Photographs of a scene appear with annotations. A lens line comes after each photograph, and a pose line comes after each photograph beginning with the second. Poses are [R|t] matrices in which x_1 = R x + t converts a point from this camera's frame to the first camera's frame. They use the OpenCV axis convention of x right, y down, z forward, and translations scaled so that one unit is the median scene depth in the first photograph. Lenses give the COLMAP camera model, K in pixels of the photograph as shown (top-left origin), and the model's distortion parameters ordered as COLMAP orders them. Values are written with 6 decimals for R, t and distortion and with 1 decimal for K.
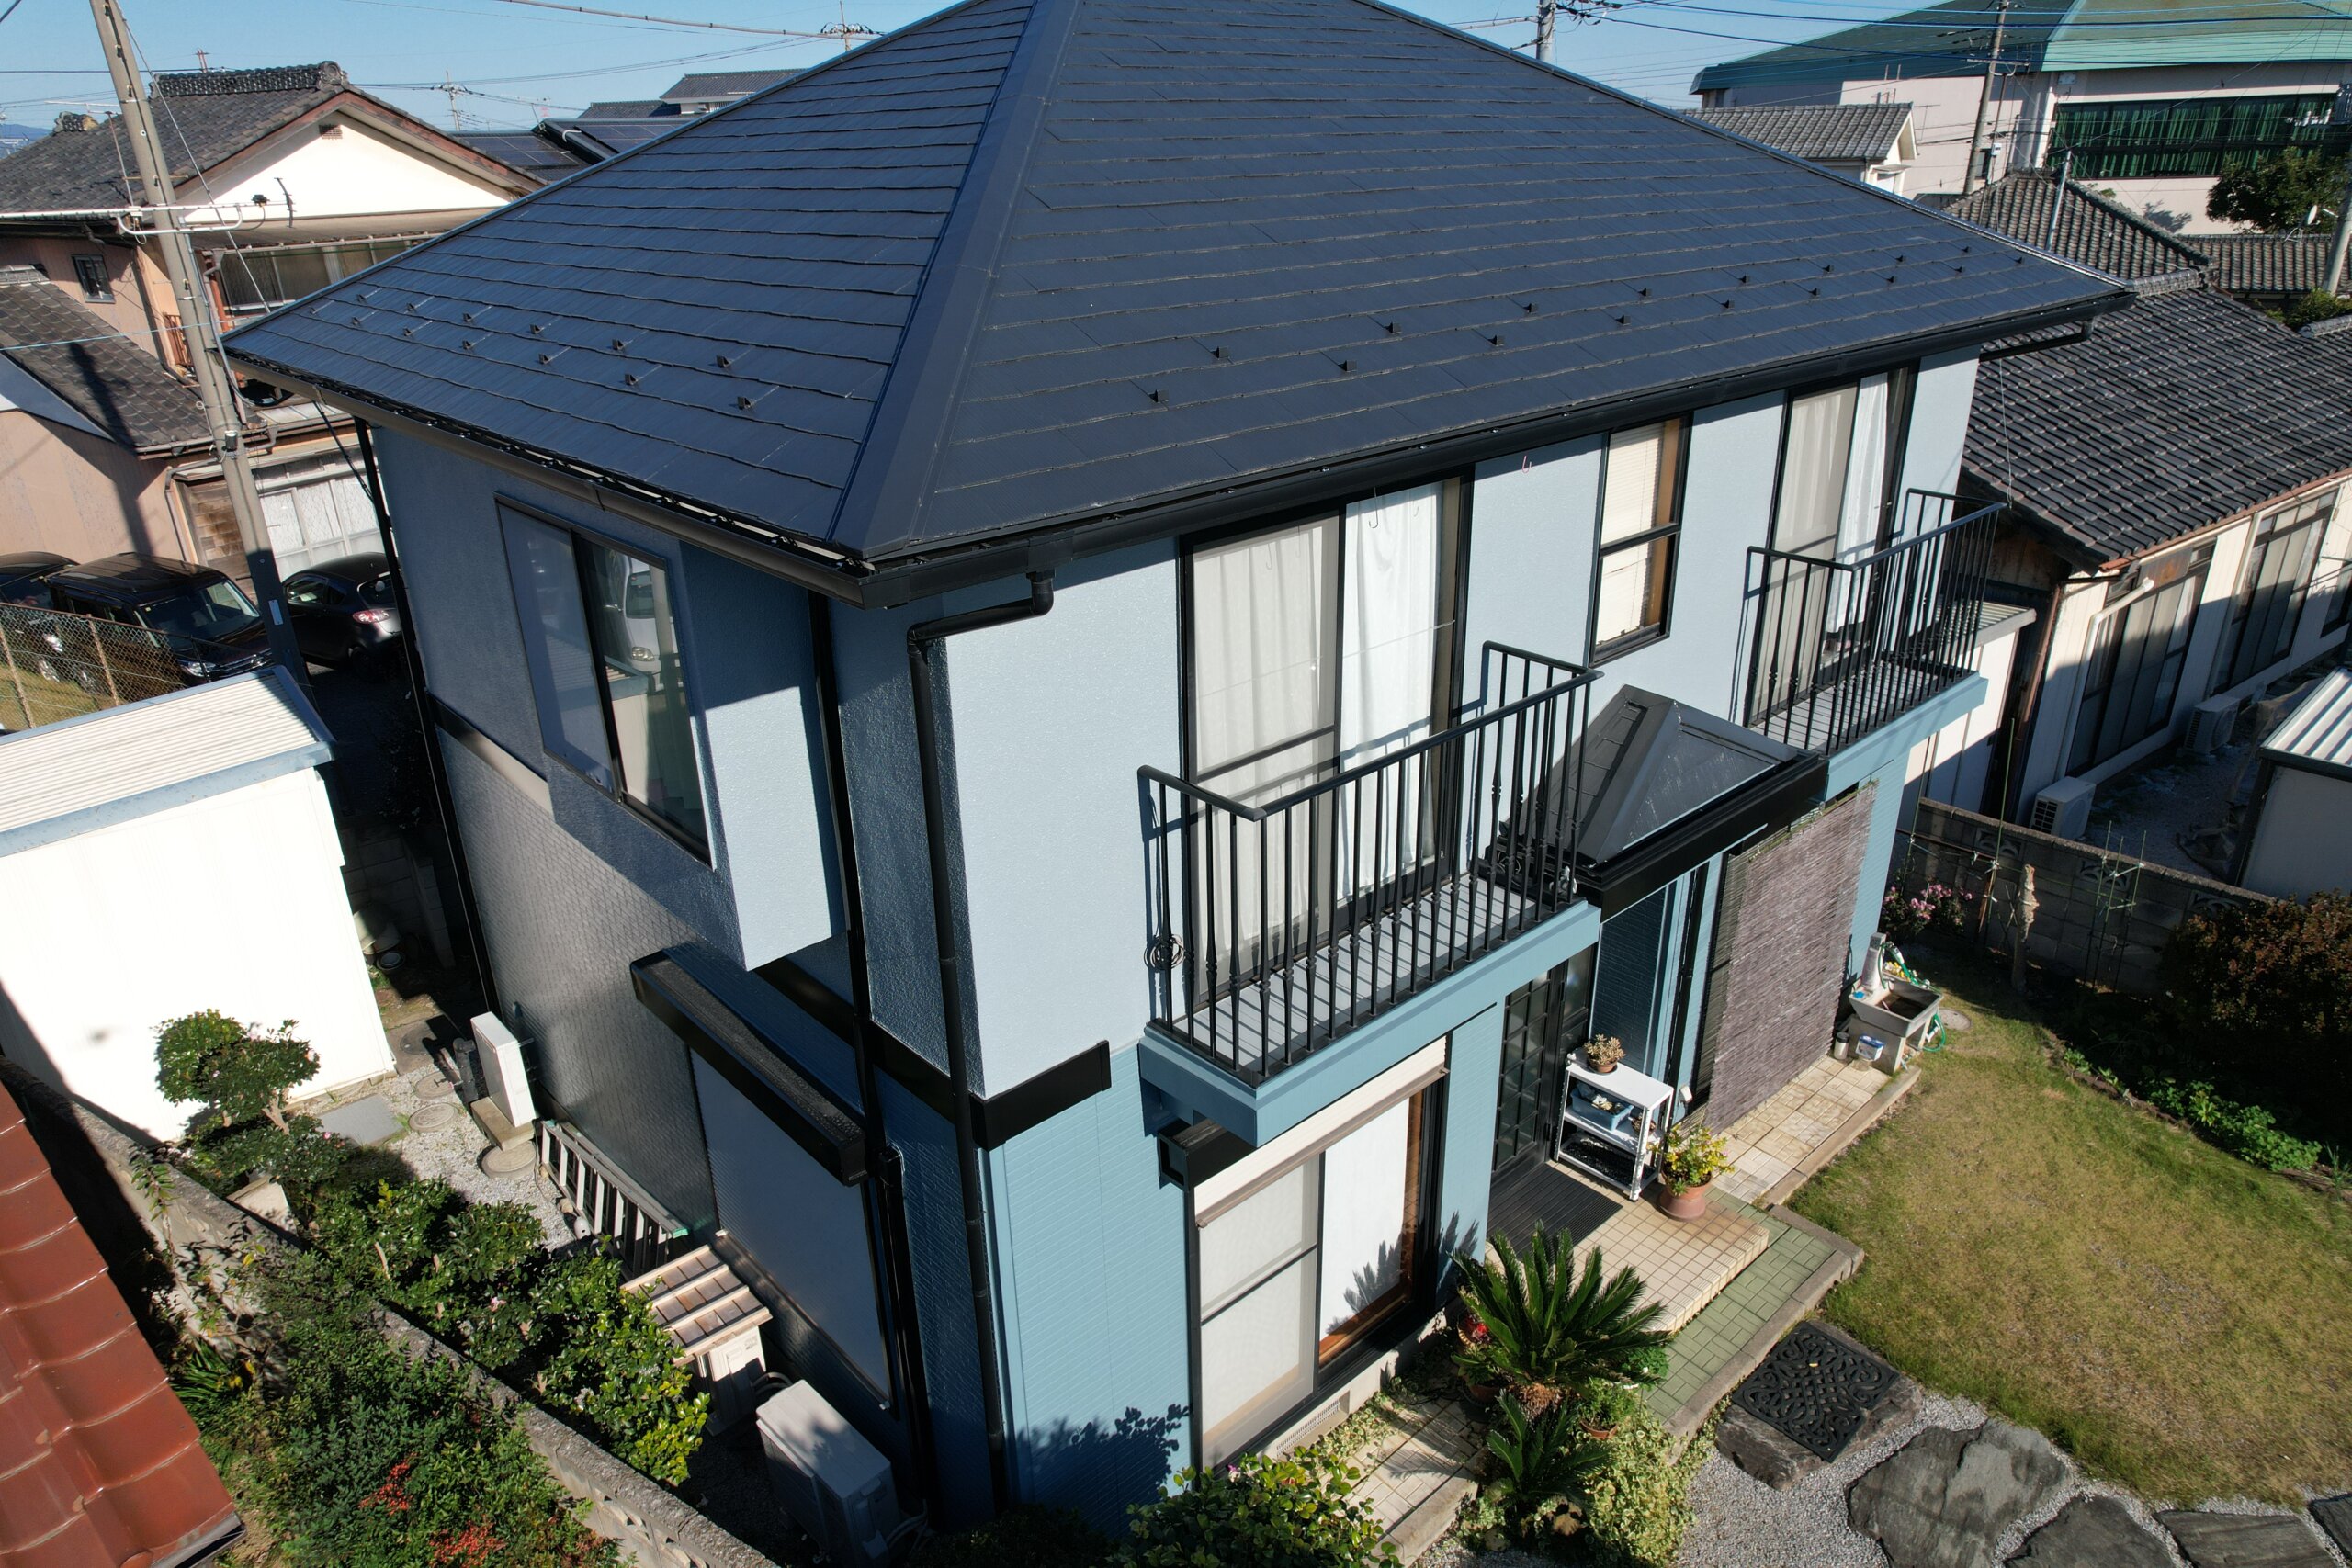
lens RADIAL K [[1494.6, 0, 1186.4], [0, 1494.6, 800.2], [0, 0, 1]] dist [-0.020390, 0.017777]
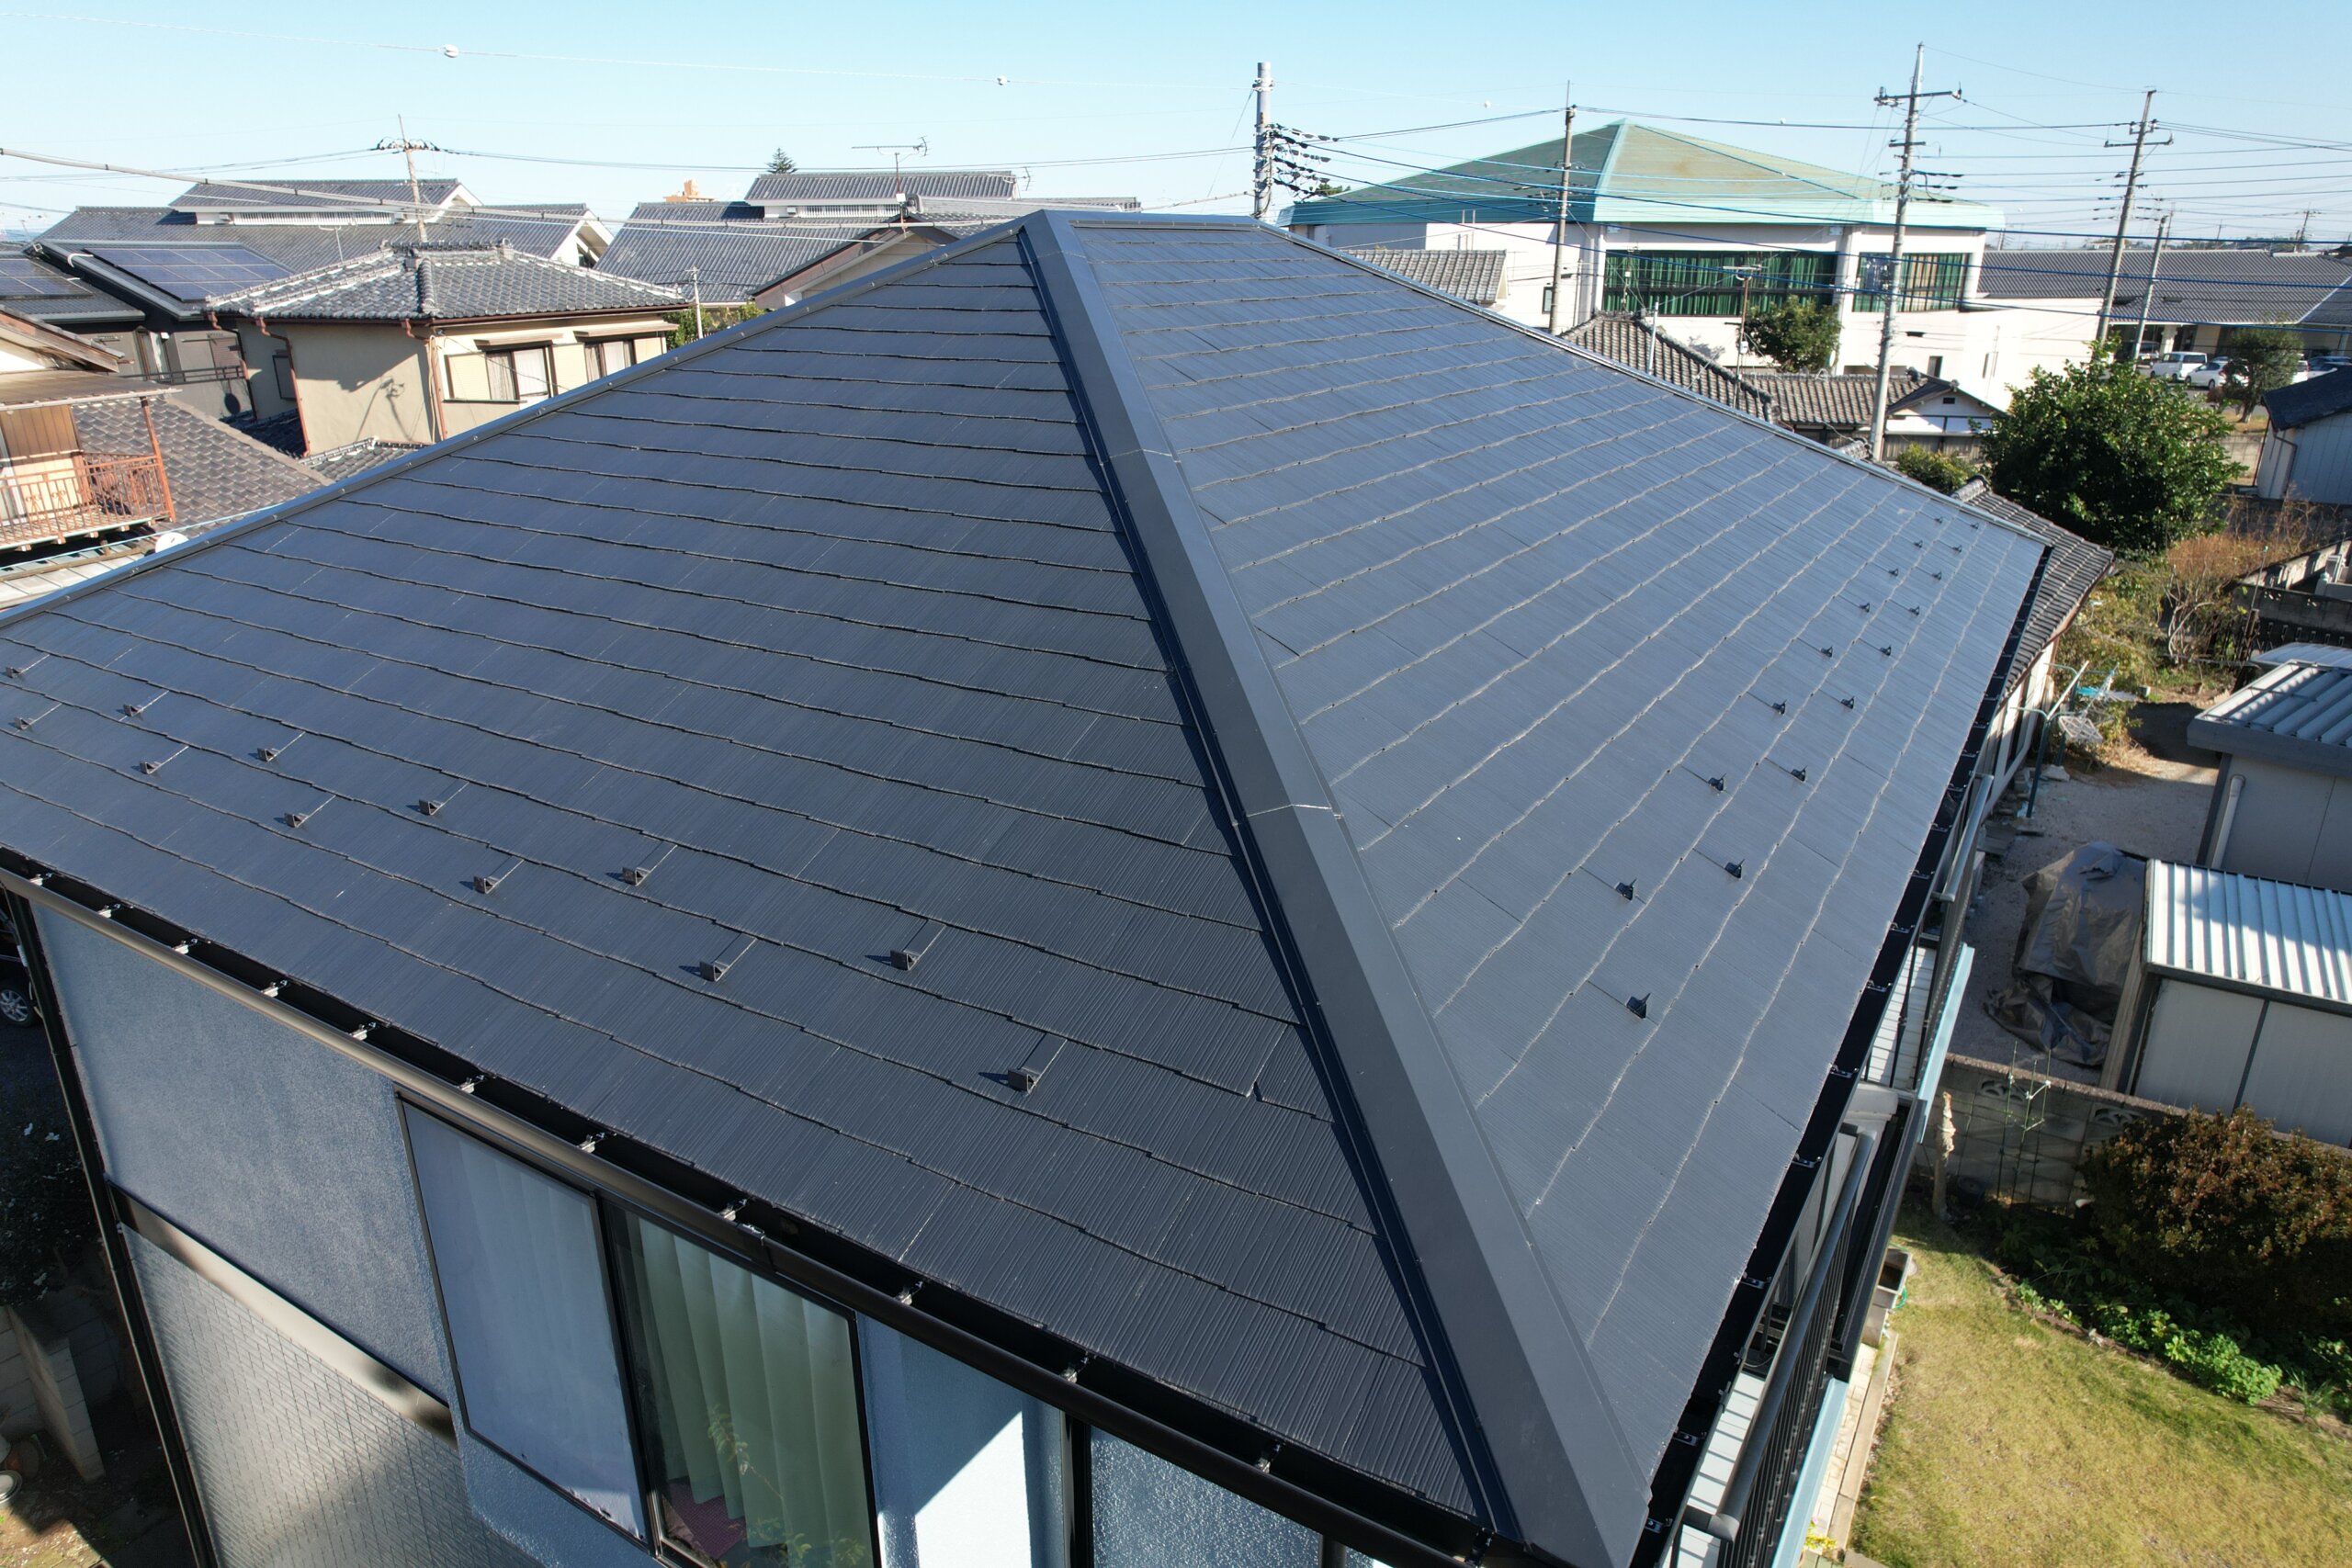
lens RADIAL K [[1494.6, 0, 1174.9], [0, 1494.6, 768.5], [0, 0, 1]] dist [-0.020390, 0.017777]
pose [[0.960479, -0.068779, 0.269720, -0.187163], [0.088402, 0.994198, -0.061280, -0.164655], [-0.263940, 0.082702, 0.960987, 0.181220]]
